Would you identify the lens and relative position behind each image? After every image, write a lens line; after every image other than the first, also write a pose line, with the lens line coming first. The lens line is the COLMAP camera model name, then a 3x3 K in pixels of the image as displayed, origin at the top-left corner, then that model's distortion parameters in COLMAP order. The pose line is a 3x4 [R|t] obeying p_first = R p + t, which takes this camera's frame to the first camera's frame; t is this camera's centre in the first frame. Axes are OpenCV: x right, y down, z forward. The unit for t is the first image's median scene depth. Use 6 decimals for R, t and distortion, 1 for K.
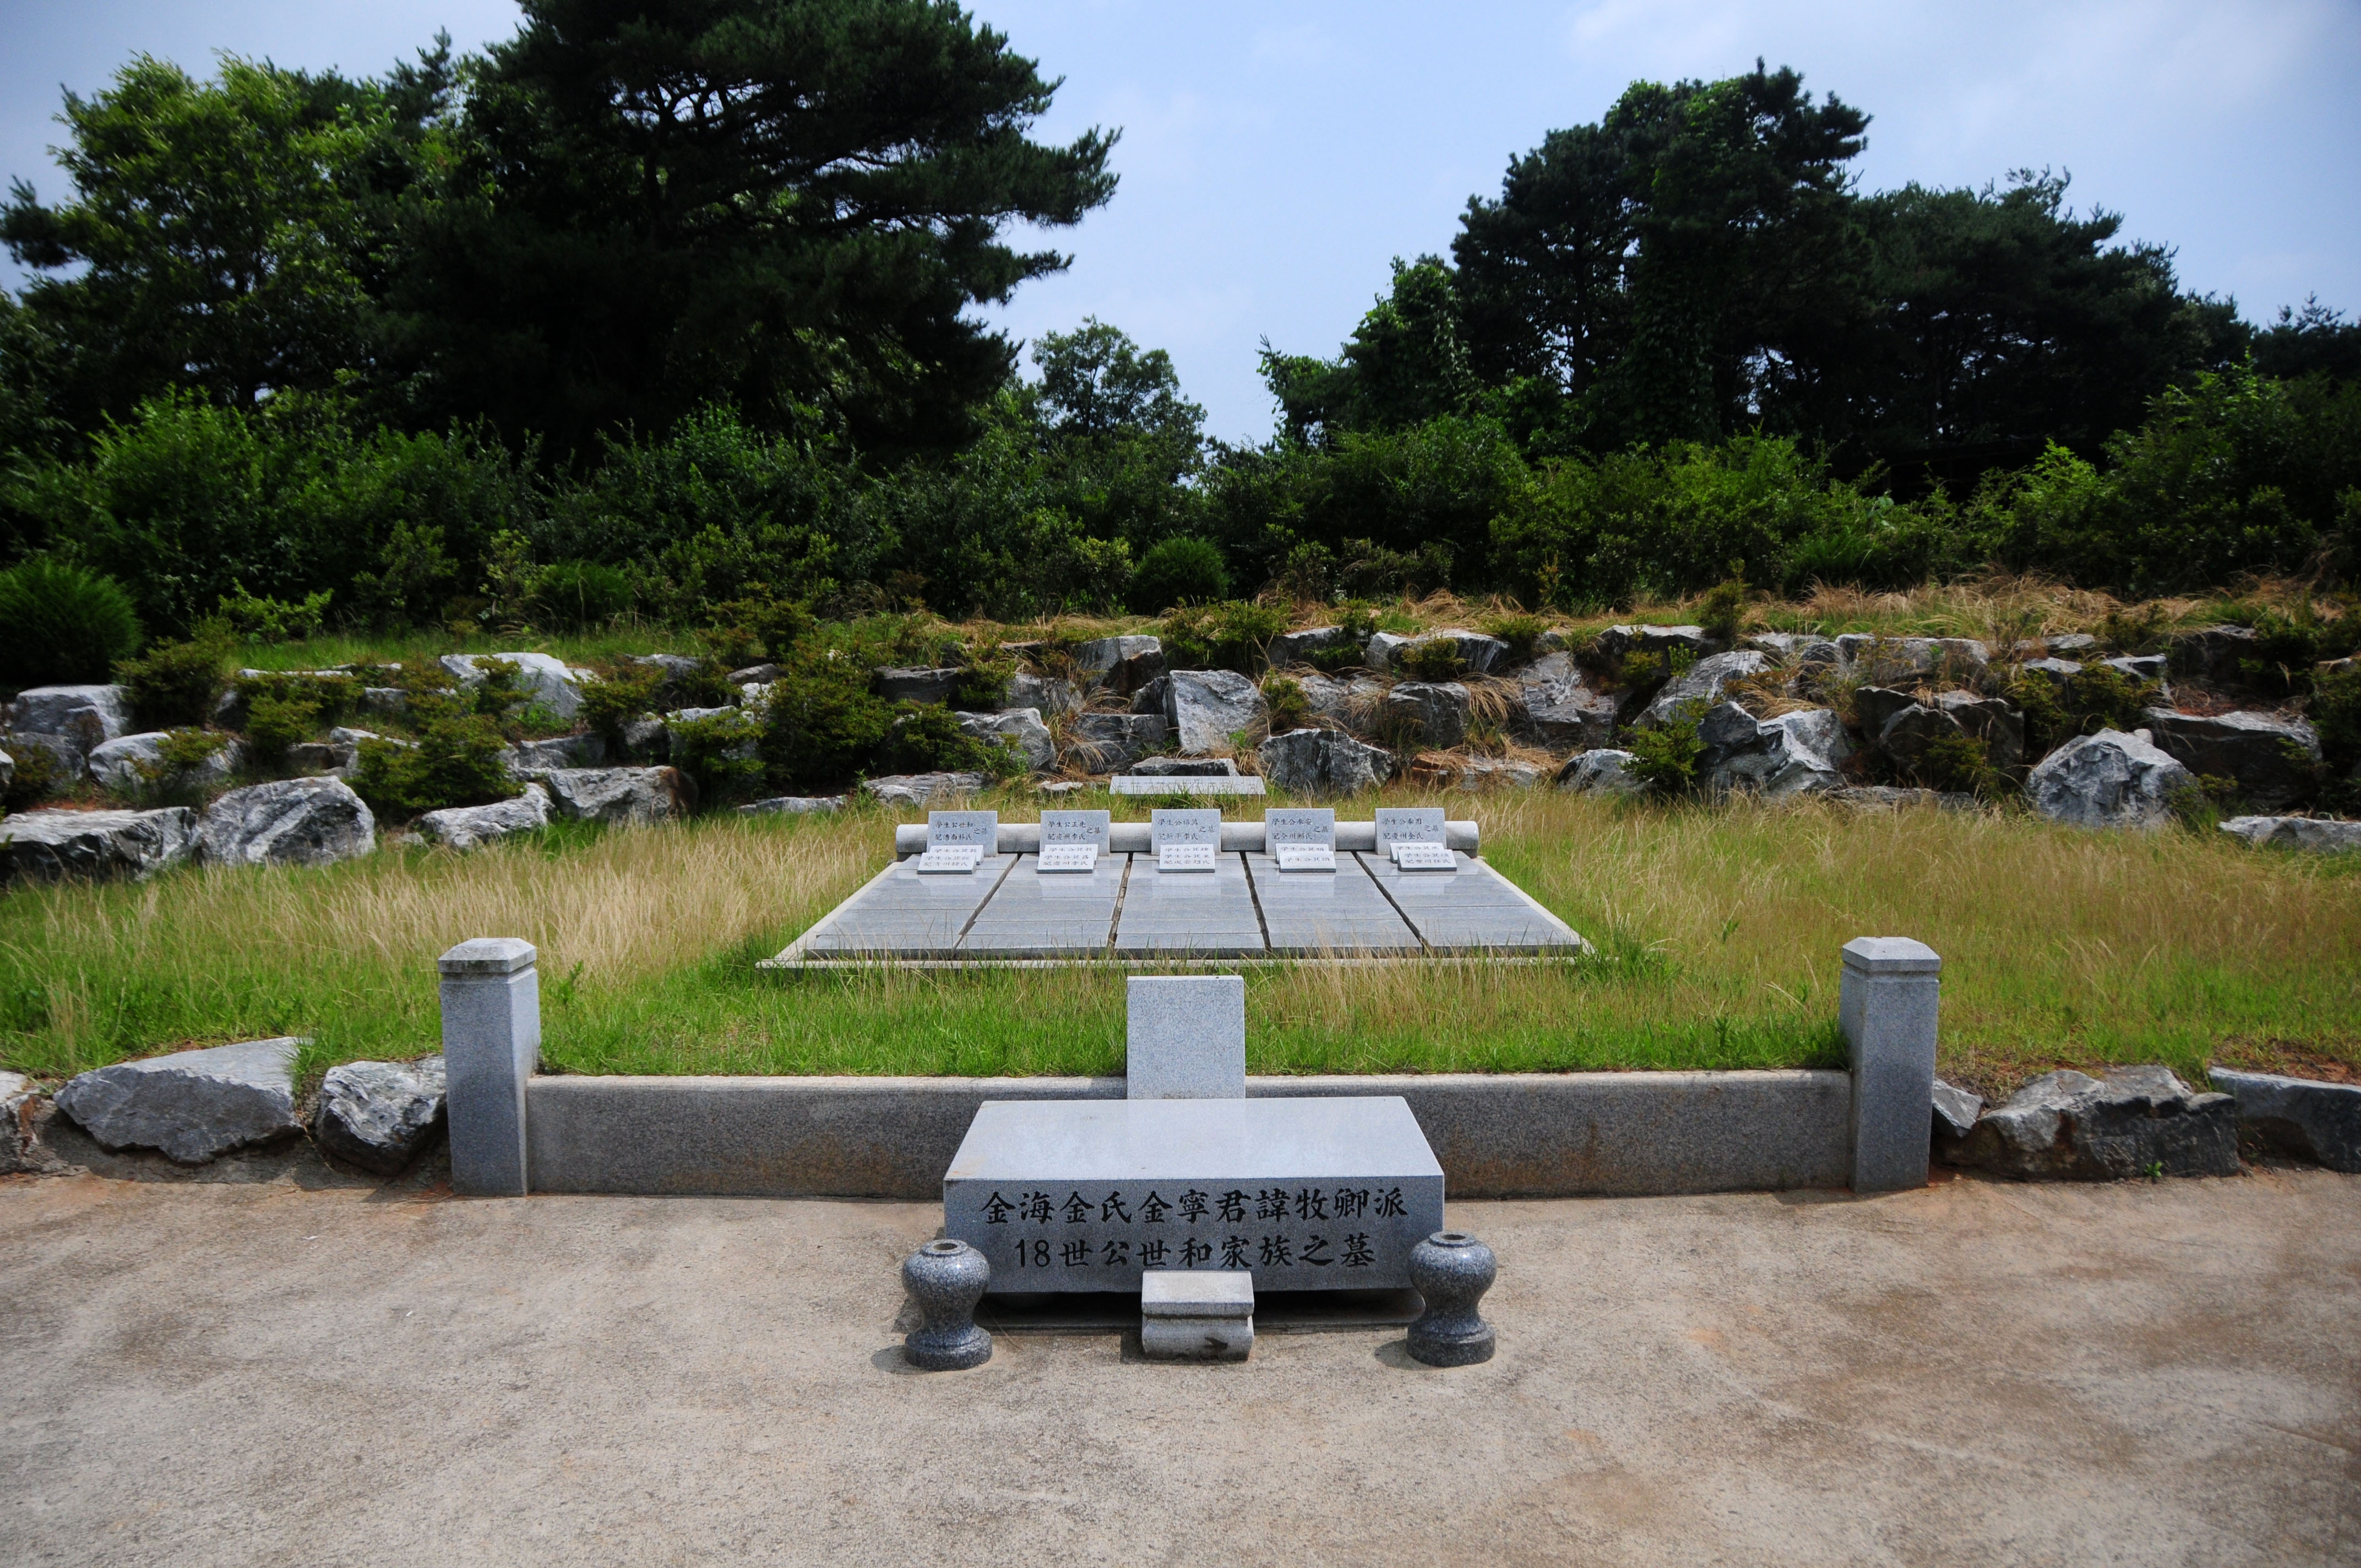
lens RADIAL K [[2011.6, 0, 1181.2], [0, 2011.6, 784.6], [0, 0, 1]] dist [-0.074007, 0.010413]
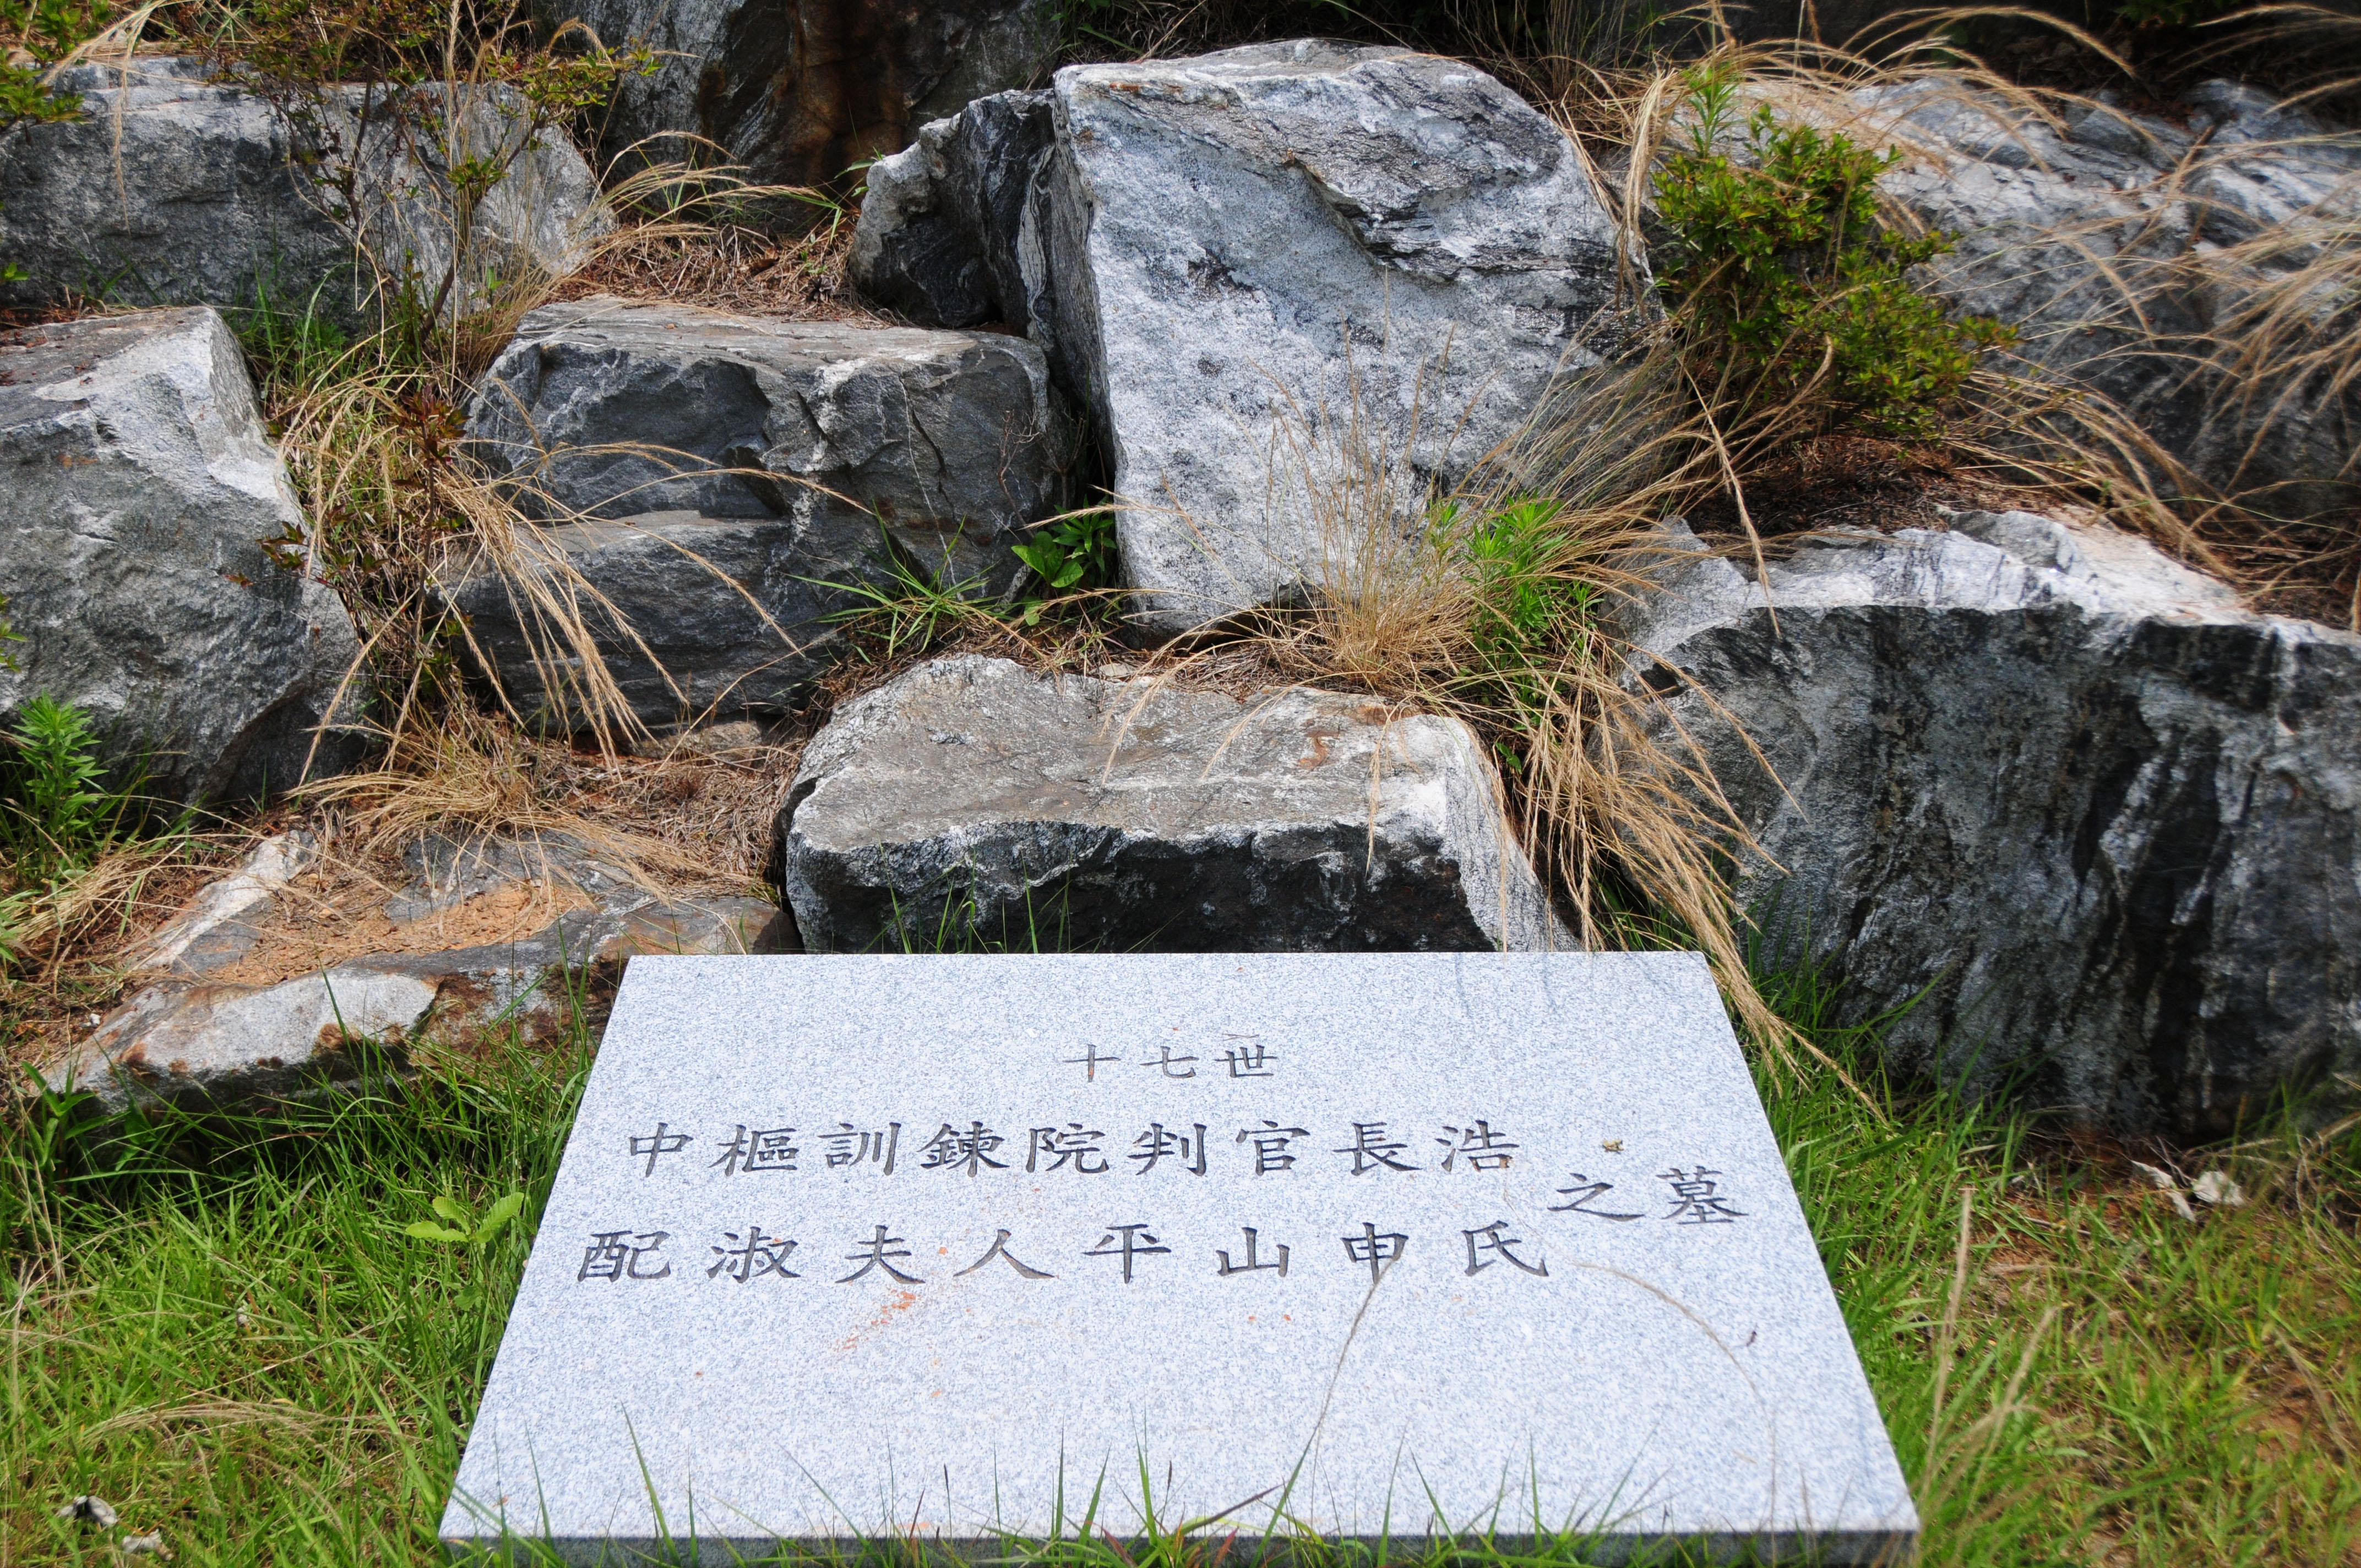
lens RADIAL K [[2229.8, 0, 1174.5], [0, 2229.8, 785.1], [0, 0, 1]] dist [-0.038732, 0.000000]
pose [[0.999861, -0.005386, 0.015781, 0.000526], [-0.000746, 0.931003, 0.365010, -0.067852], [-0.016658, -0.364971, 0.930870, 0.823697]]
